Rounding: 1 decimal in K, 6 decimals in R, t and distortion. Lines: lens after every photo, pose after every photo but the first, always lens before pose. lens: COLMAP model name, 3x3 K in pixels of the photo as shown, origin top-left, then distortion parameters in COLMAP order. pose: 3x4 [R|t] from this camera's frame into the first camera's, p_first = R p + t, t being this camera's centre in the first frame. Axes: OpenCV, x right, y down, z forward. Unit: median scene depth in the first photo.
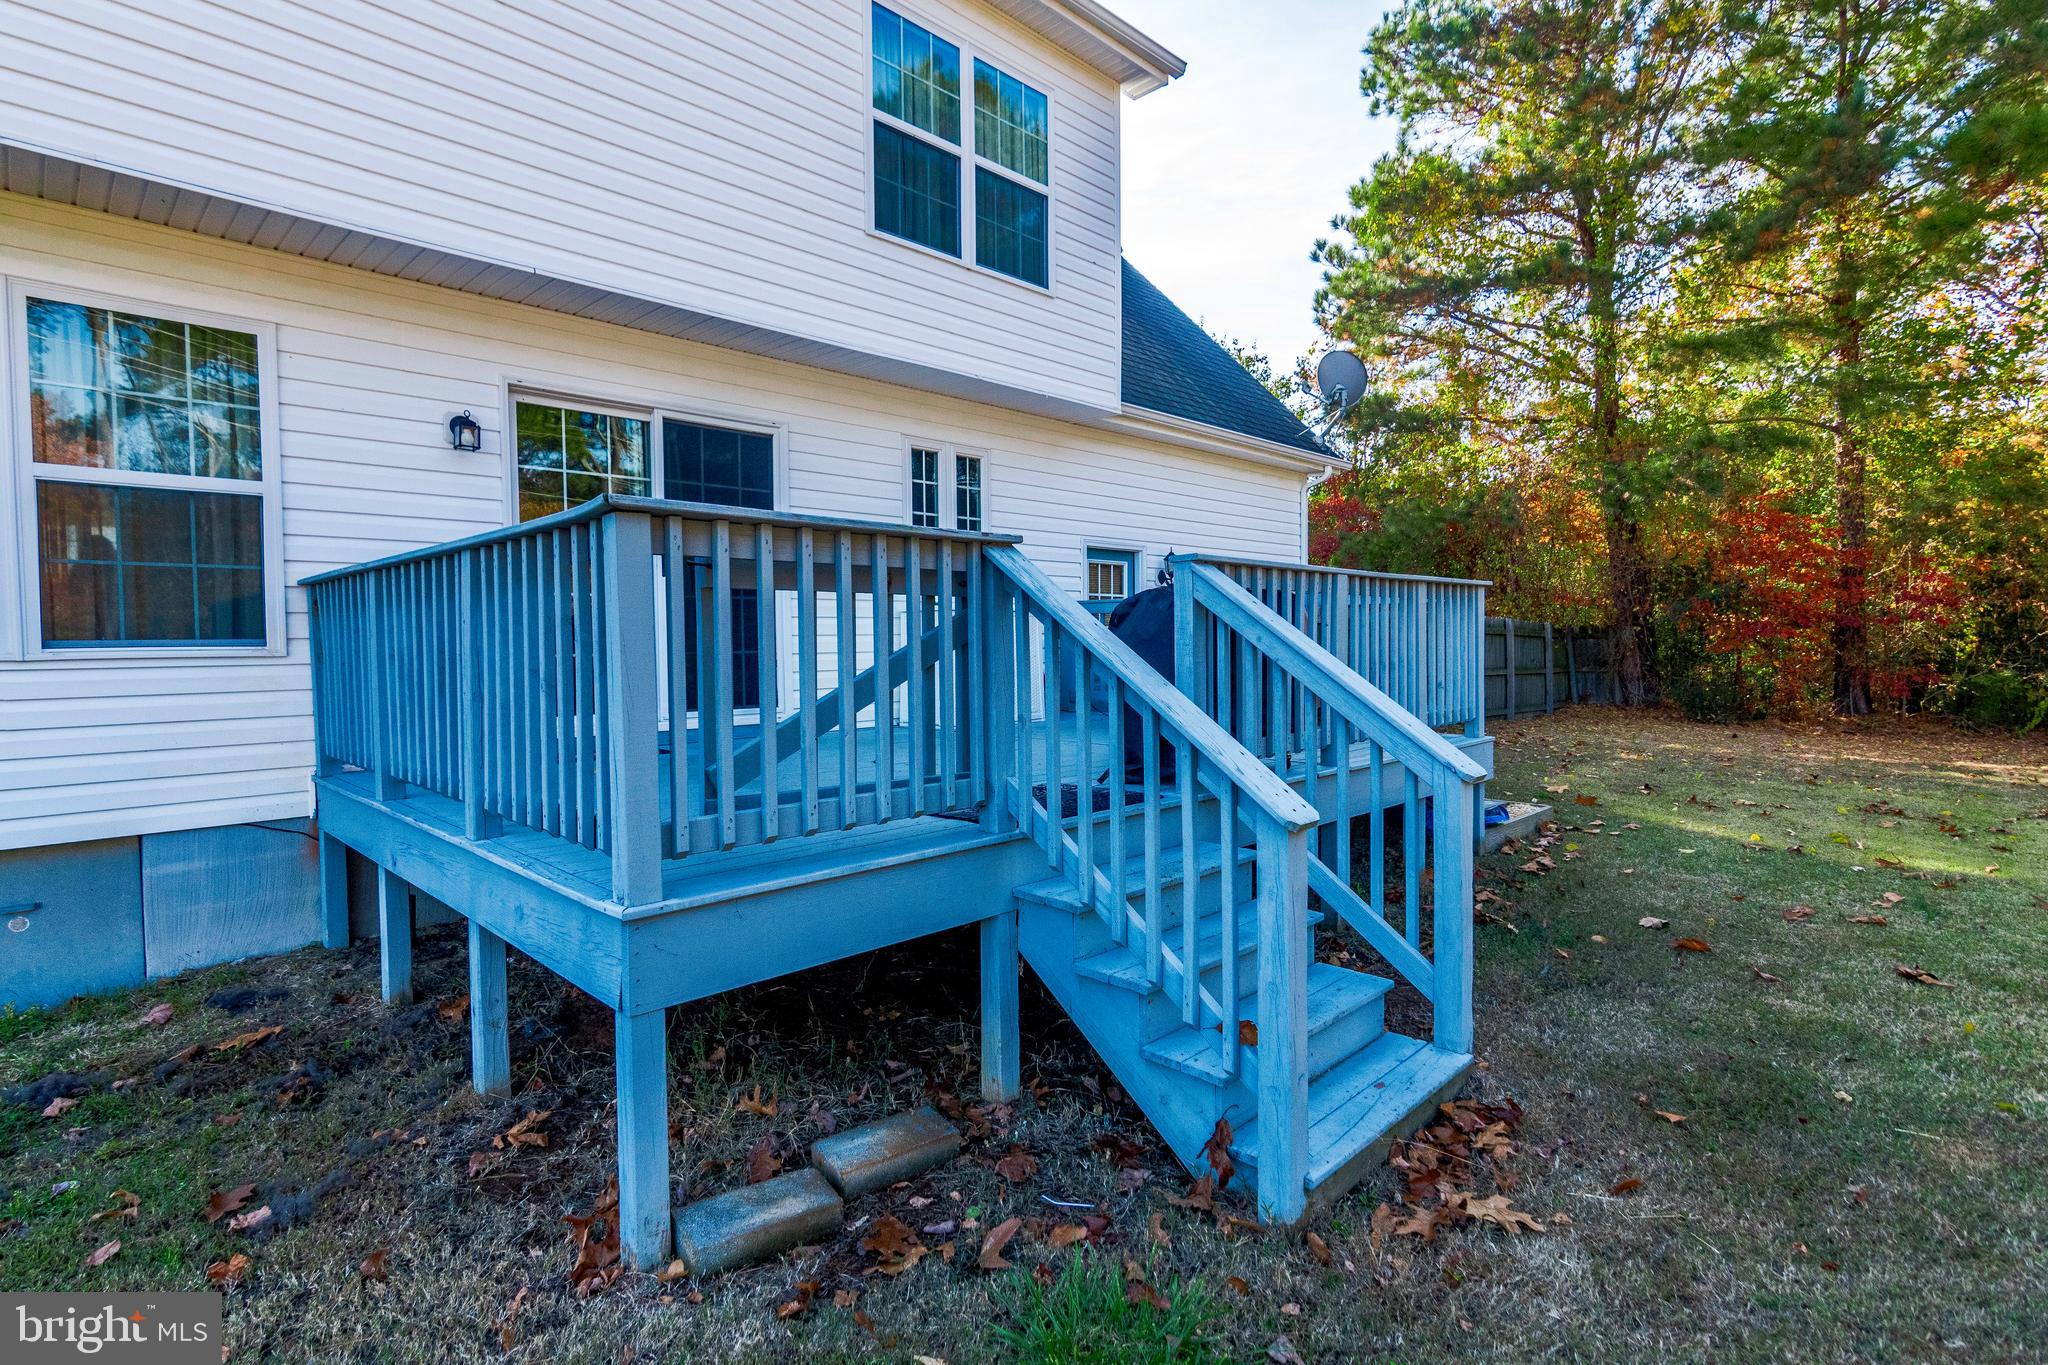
lens RADIAL K [[982.7, 0, 1007.0], [0, 982.7, 678.8], [0, 0, 1]] dist [-0.006241, 0.002281]
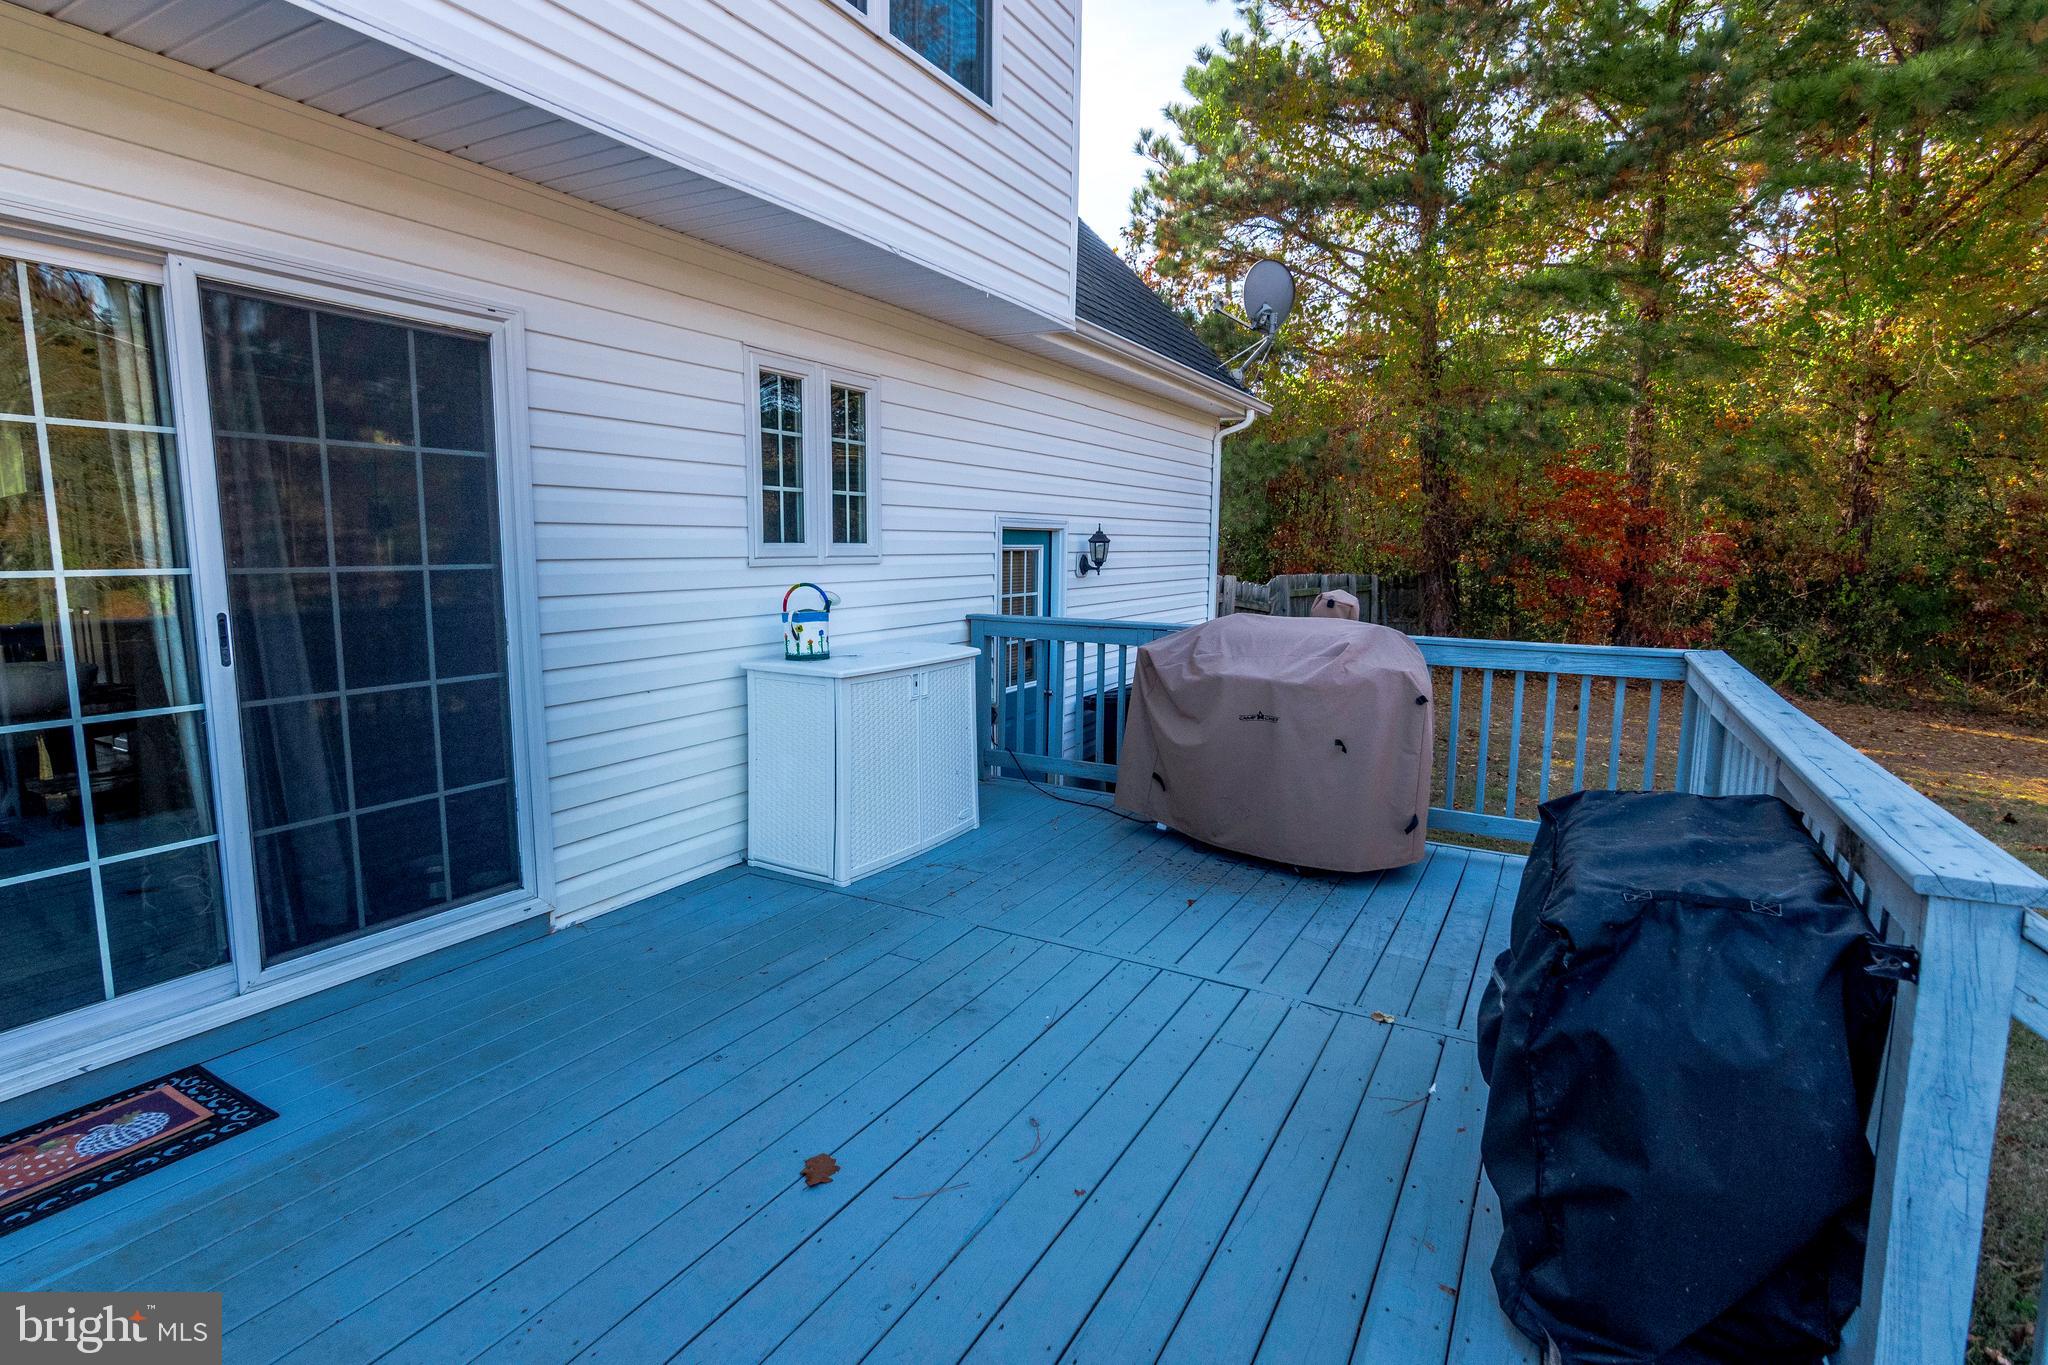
lens RADIAL K [[982.7, 0, 986.5], [0, 982.7, 661.2], [0, 0, 1]] dist [-0.006241, 0.002281]
pose [[0.970242, -0.009812, 0.241939, -0.101852], [-0.009732, 0.996791, 0.079456, -0.109505], [-0.241942, -0.079446, 0.967033, 0.393740]]
